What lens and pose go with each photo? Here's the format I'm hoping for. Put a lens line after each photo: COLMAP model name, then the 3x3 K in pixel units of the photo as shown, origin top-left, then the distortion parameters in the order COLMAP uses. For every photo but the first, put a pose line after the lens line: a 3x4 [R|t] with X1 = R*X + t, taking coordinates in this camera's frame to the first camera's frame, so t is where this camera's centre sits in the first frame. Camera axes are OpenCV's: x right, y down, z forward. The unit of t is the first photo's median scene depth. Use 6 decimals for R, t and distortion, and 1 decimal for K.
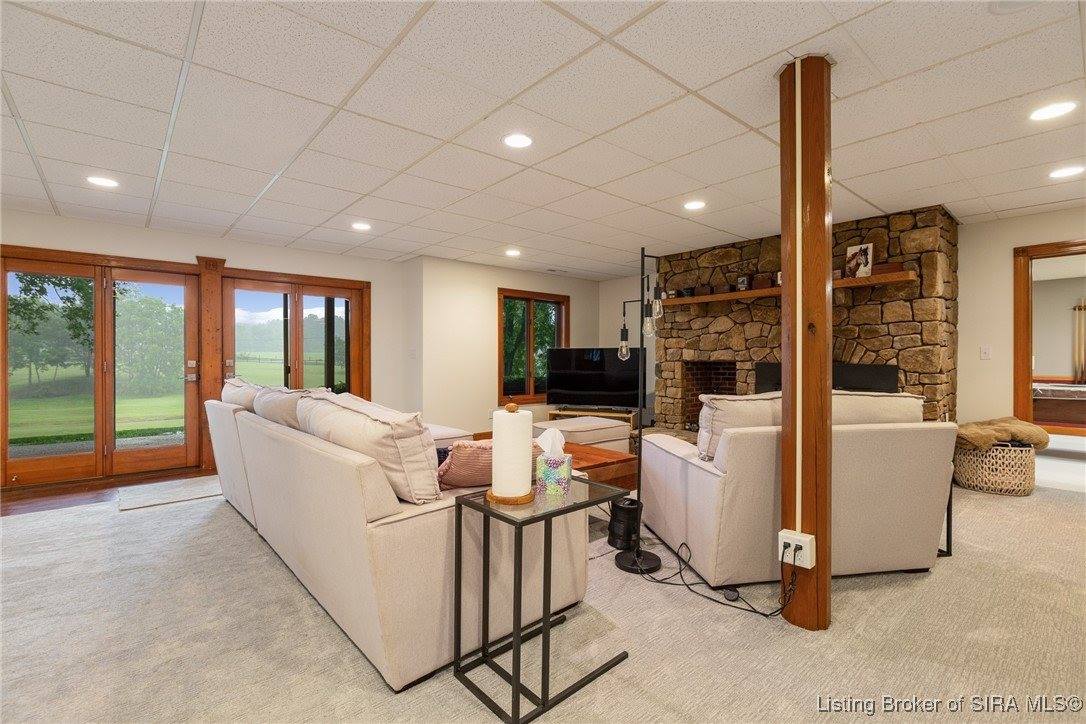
lens RADIAL K [[487.0, 0, 549.3], [0, 487.0, 363.6], [0, 0, 1]] dist [0.002855, 0.000068]
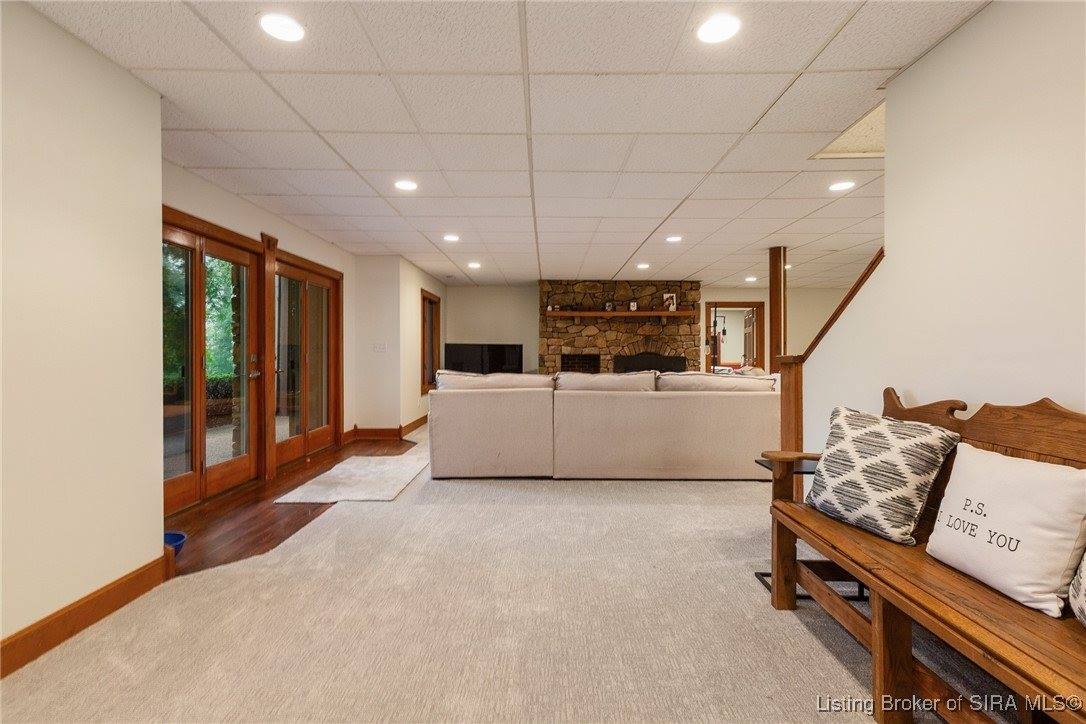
lens RADIAL K [[487.0, 0, 544.6], [0, 487.0, 358.8], [0, 0, 1]] dist [0.002855, 0.000068]
pose [[0.680293, -0.007299, 0.732904, -0.912142], [0.002034, 0.999965, 0.008071, -0.004182], [-0.732937, -0.004000, 0.680284, 0.048300]]
